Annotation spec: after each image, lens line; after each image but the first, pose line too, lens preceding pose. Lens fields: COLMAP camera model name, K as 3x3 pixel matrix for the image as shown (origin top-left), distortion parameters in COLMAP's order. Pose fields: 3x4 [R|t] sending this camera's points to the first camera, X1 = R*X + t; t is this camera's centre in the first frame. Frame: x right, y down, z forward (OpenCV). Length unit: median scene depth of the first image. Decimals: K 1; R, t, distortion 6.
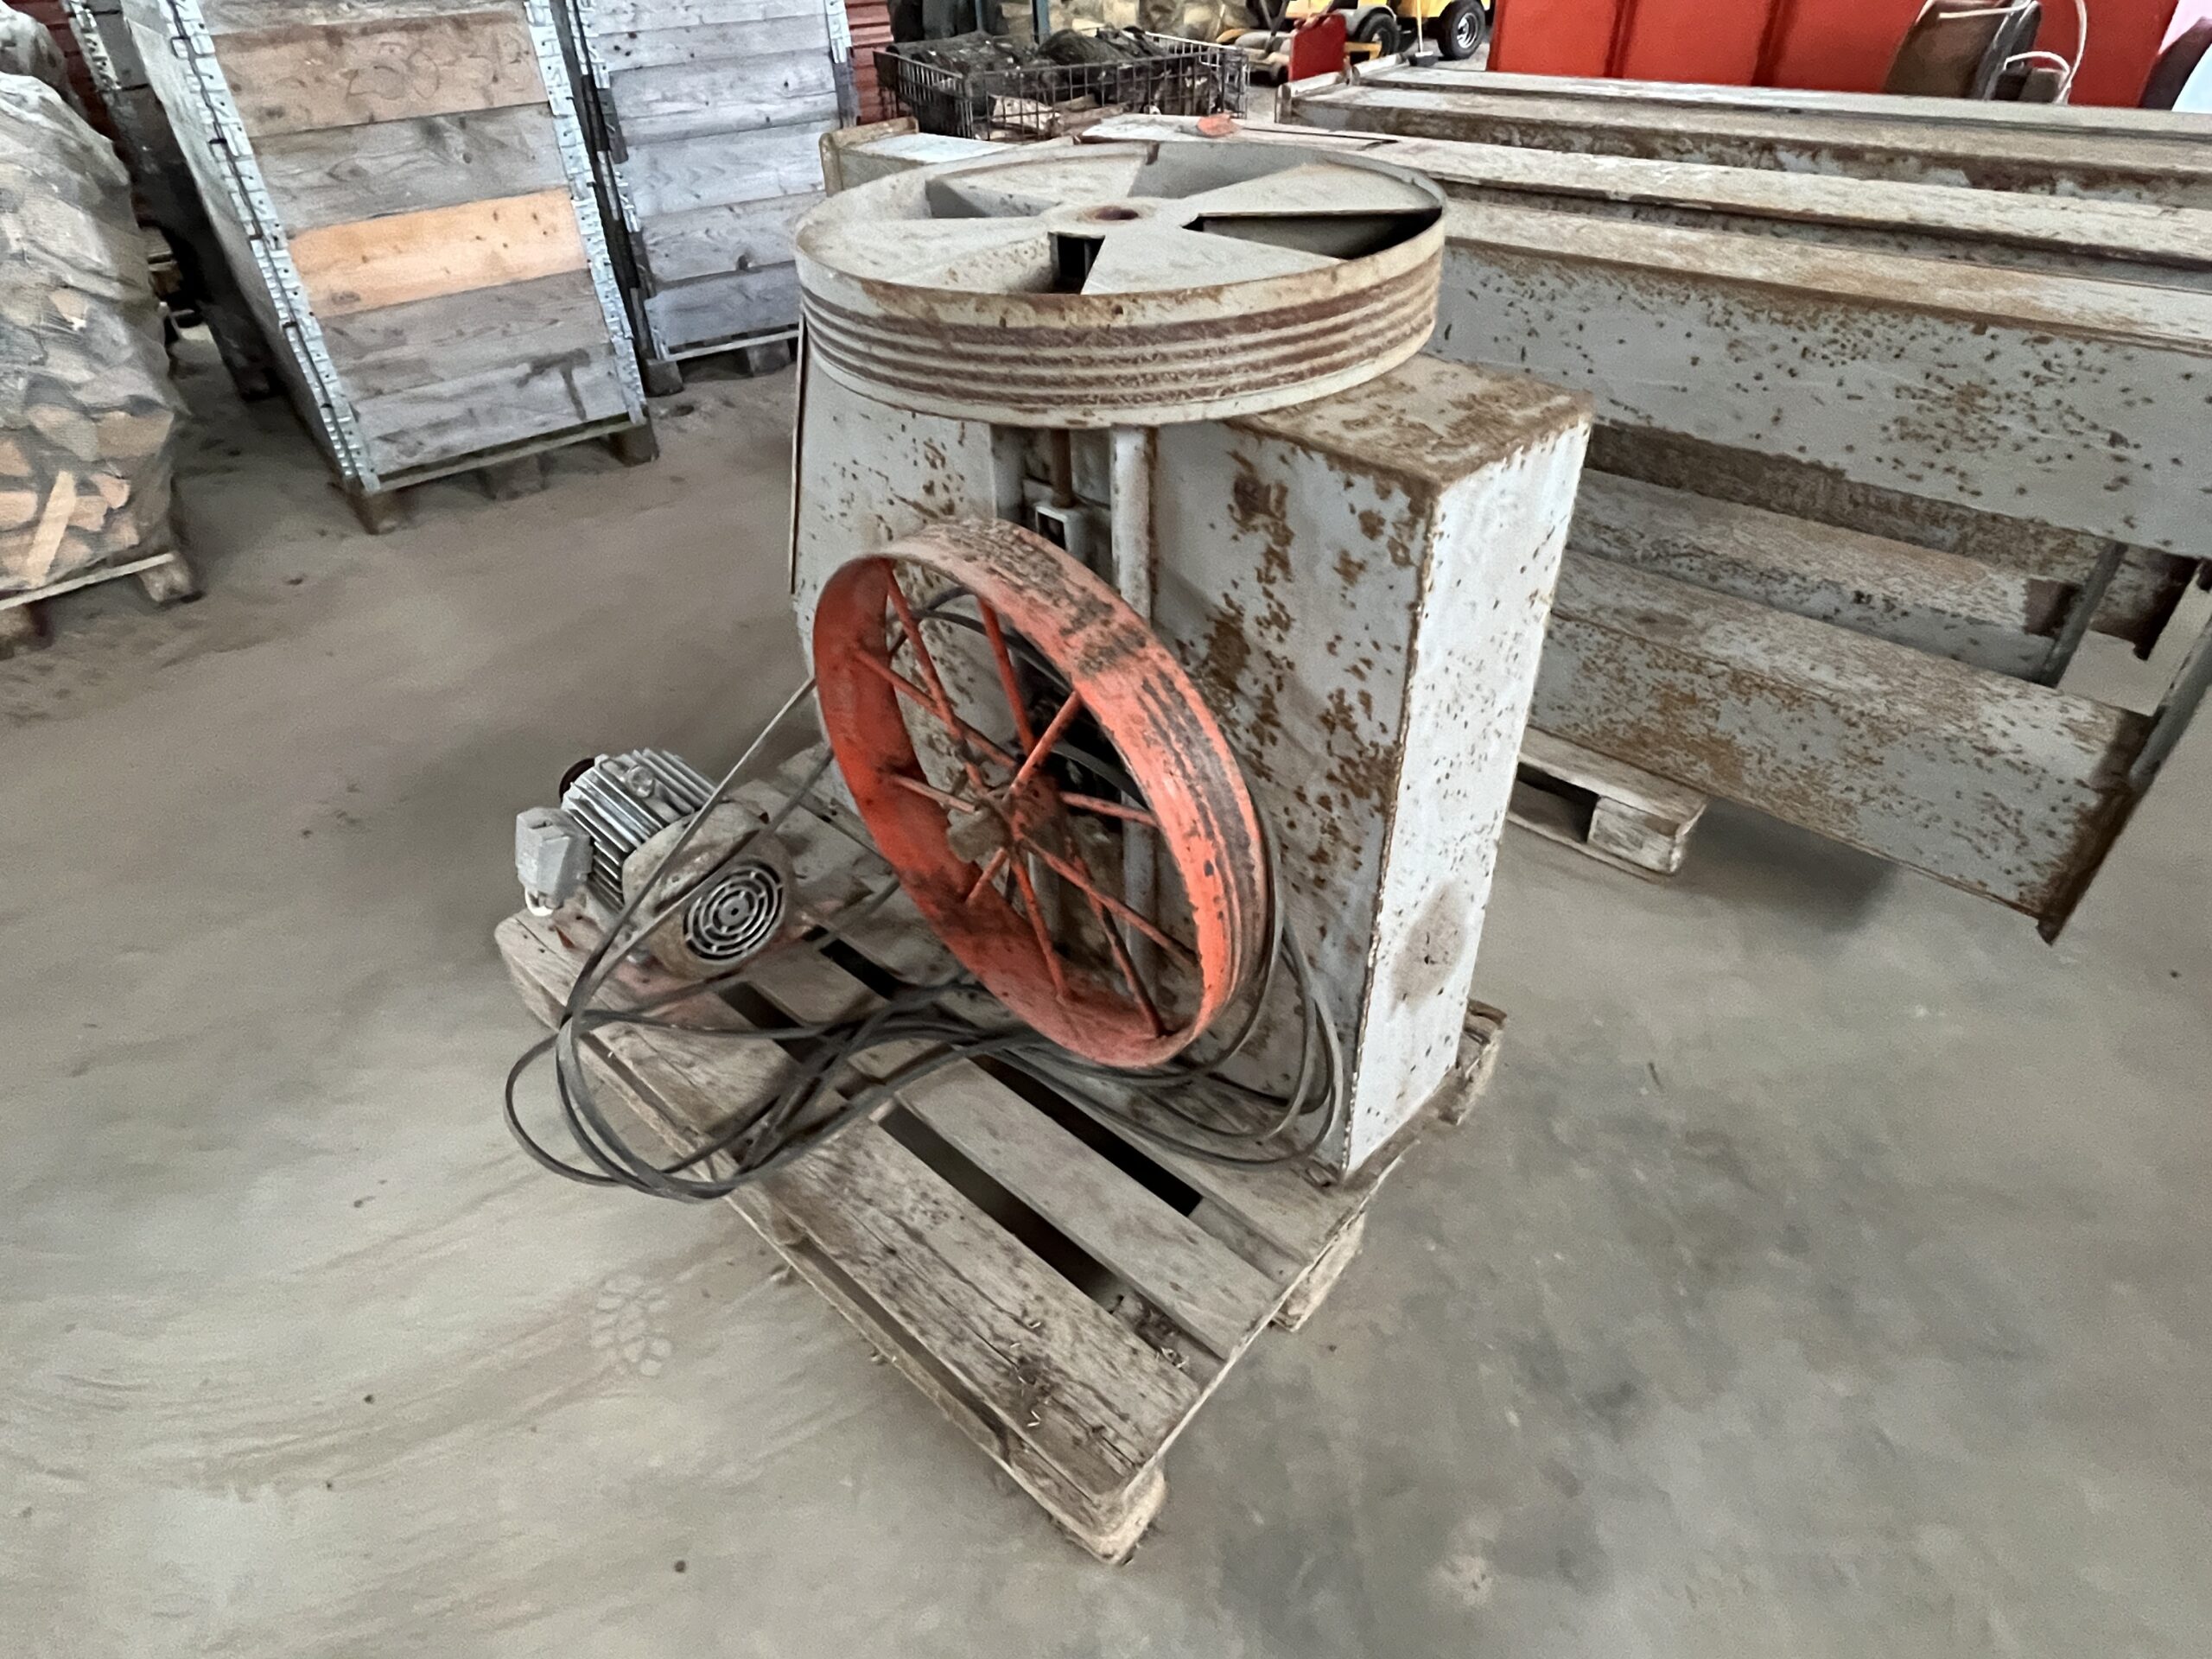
lens RADIAL K [[1201.4, 0, 1080.2], [0, 1201.4, 826.3], [0, 0, 1]] dist [-0.001910, -0.000533]
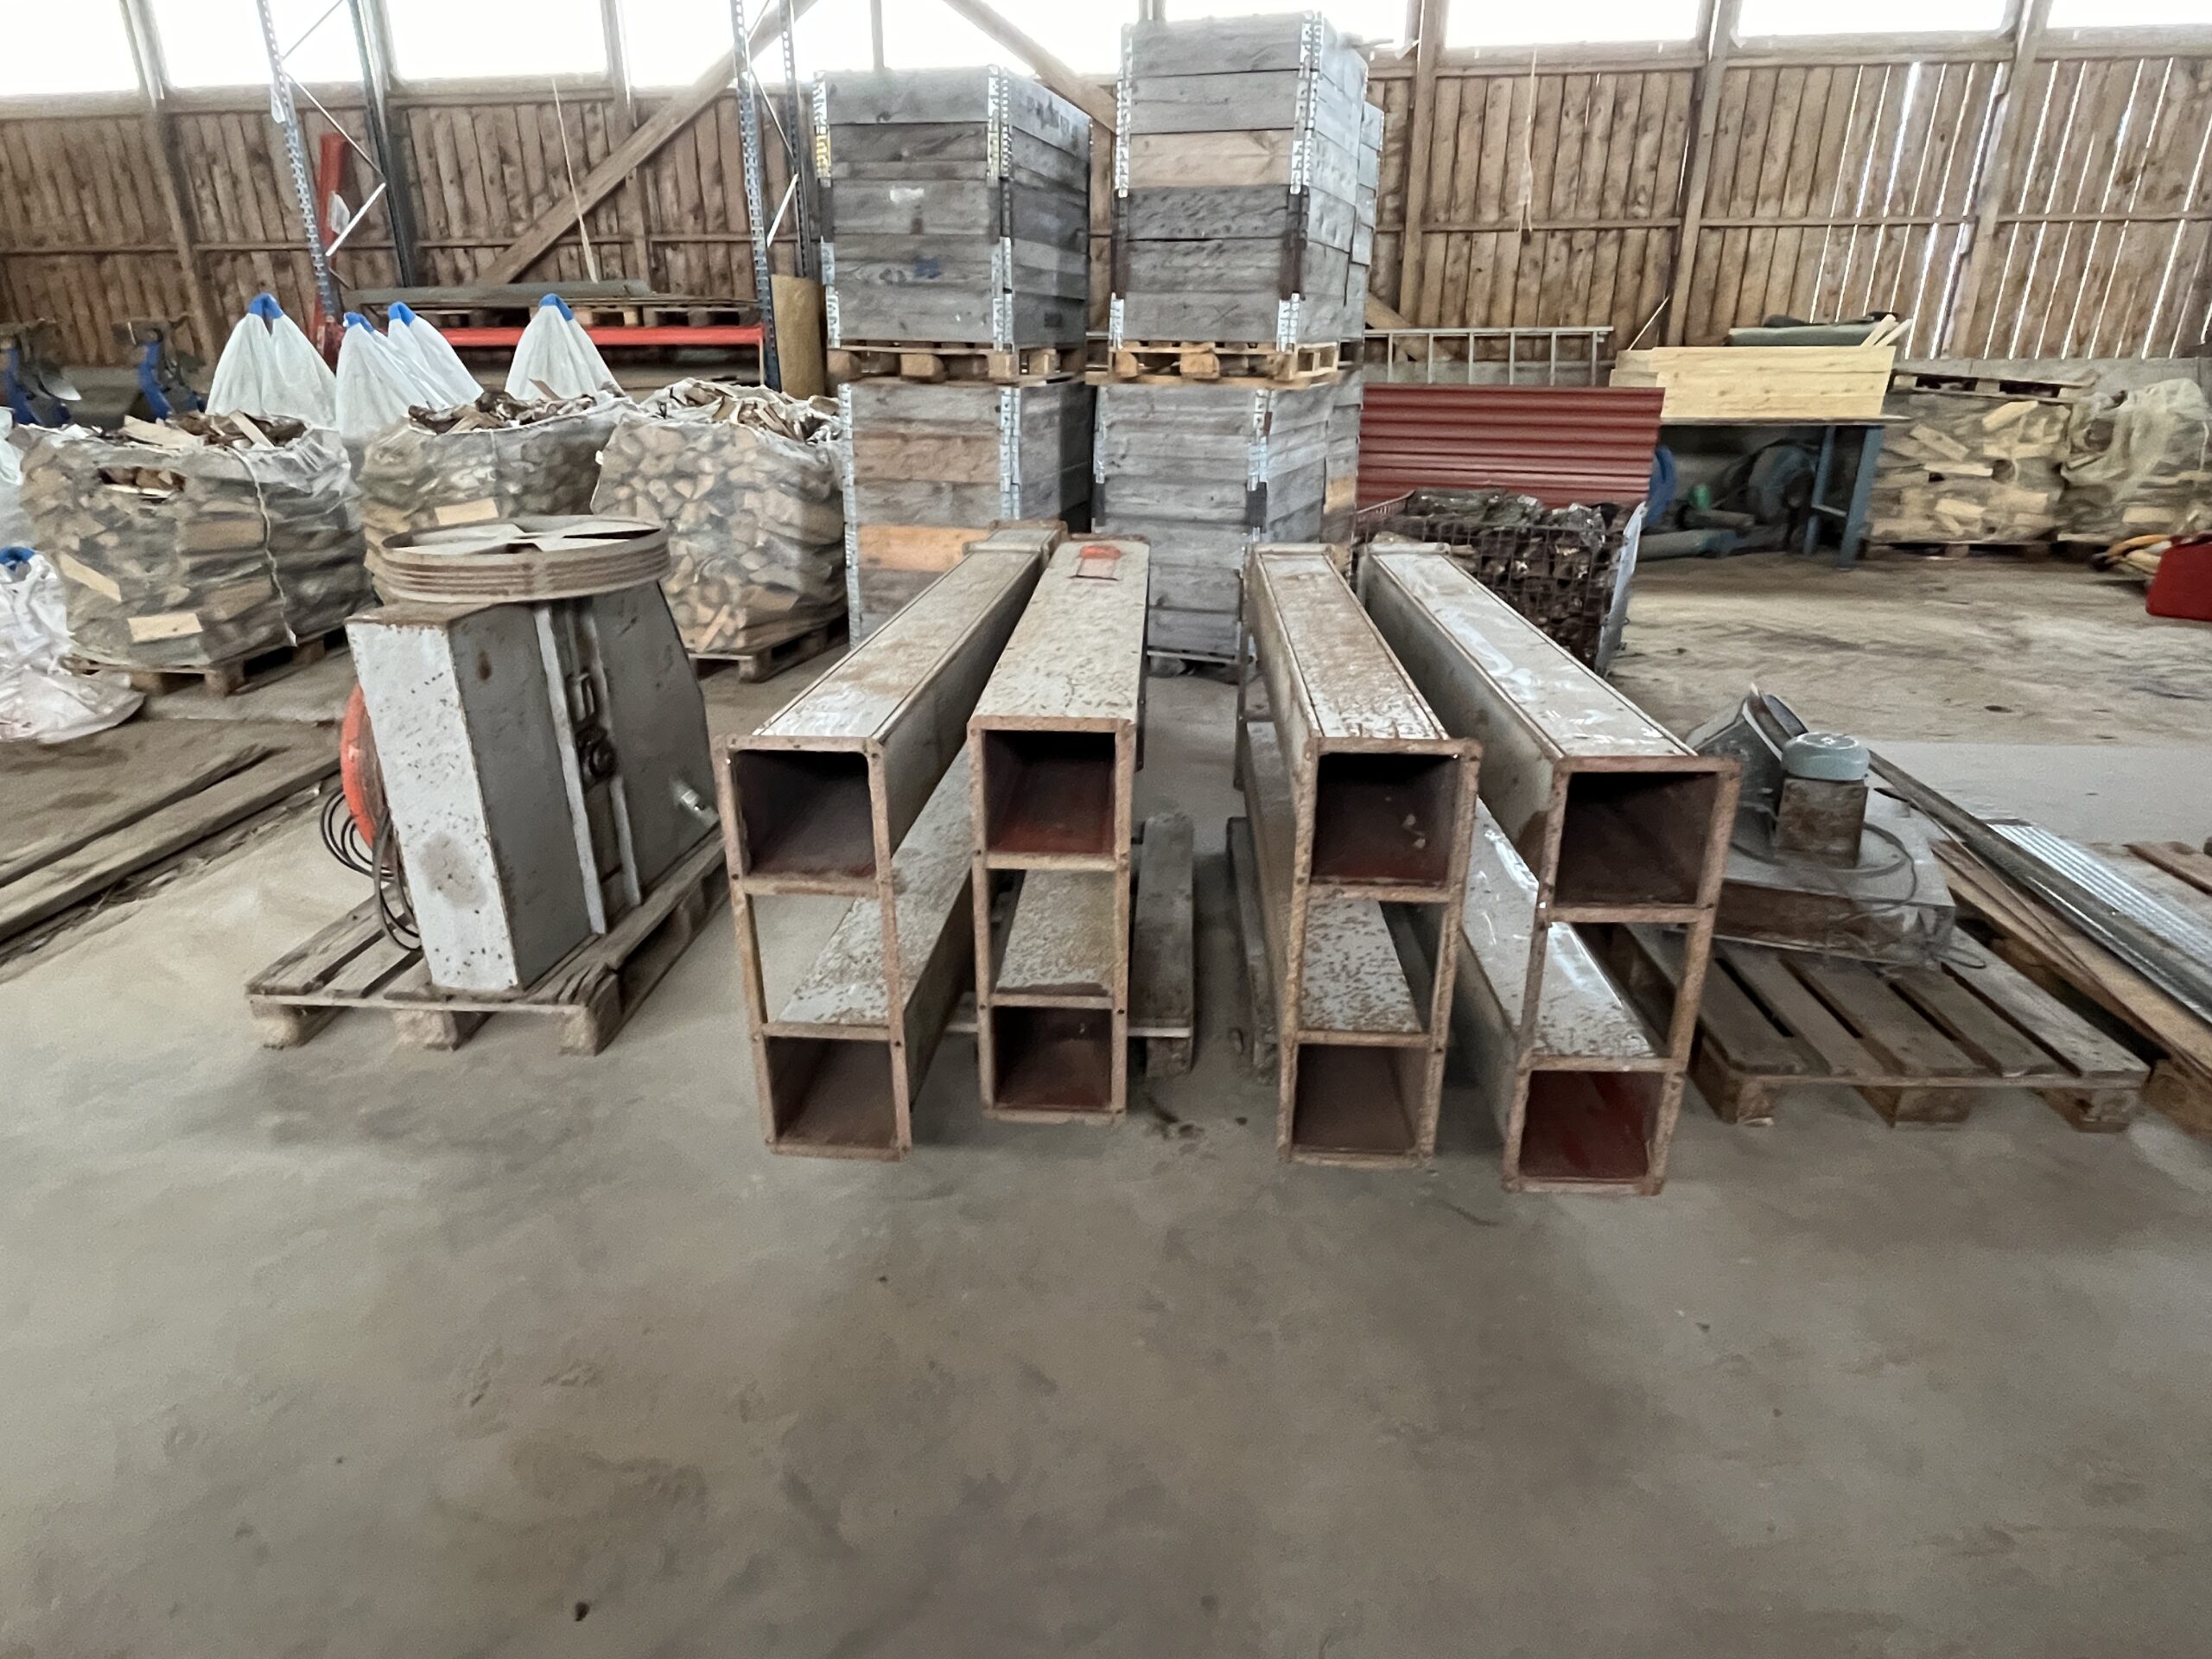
lens RADIAL K [[1207.3, 0, 1099.9], [0, 1207.3, 837.2], [0, 0, 1]] dist [0.002407, -0.000992]
pose [[0.619906, 0.337442, -0.708413, 1.152067], [-0.510636, 0.858971, -0.037681, -0.207548], [0.595791, 0.385100, 0.704791, 0.085546]]
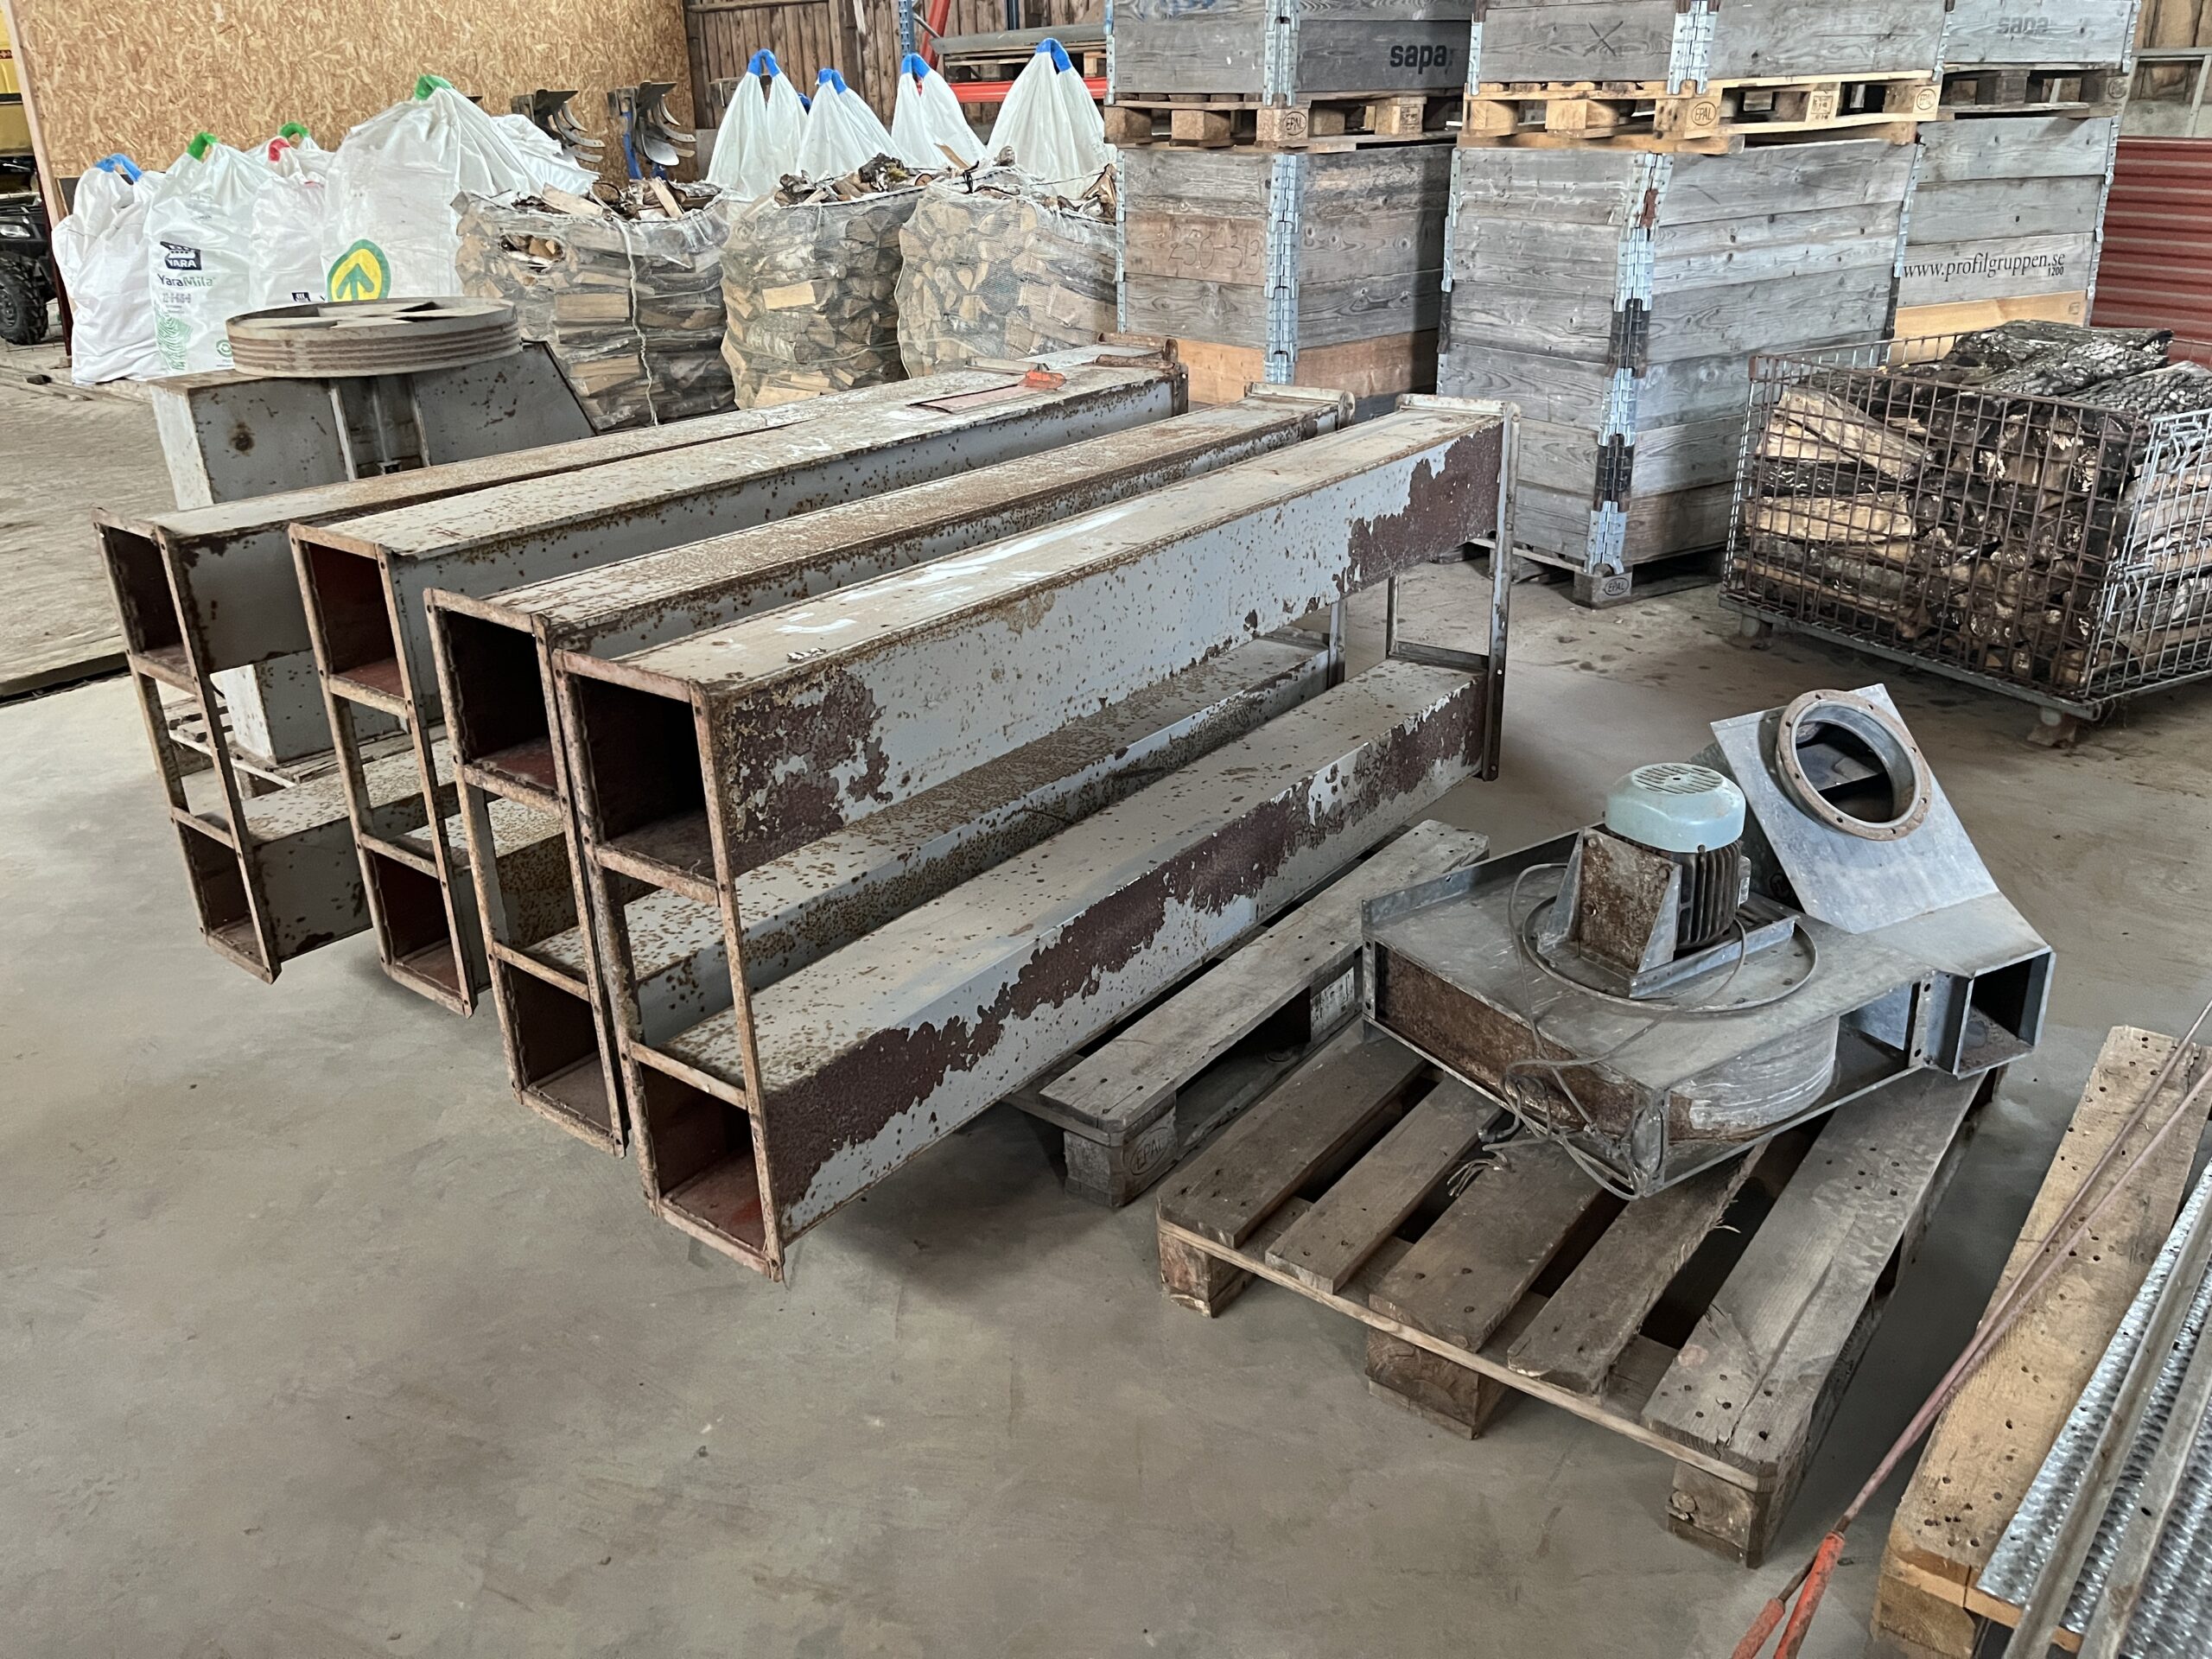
lens RADIAL K [[1674.2, 0, 1103.8], [0, 1674.2, 801.5], [0, 0, 1]] dist [0.074500, -0.101748]
pose [[0.058927, 0.424965, -0.903290, 1.535062], [-0.604771, 0.735105, 0.306387, -0.731689], [0.794216, 0.528229, 0.300324, 0.706032]]
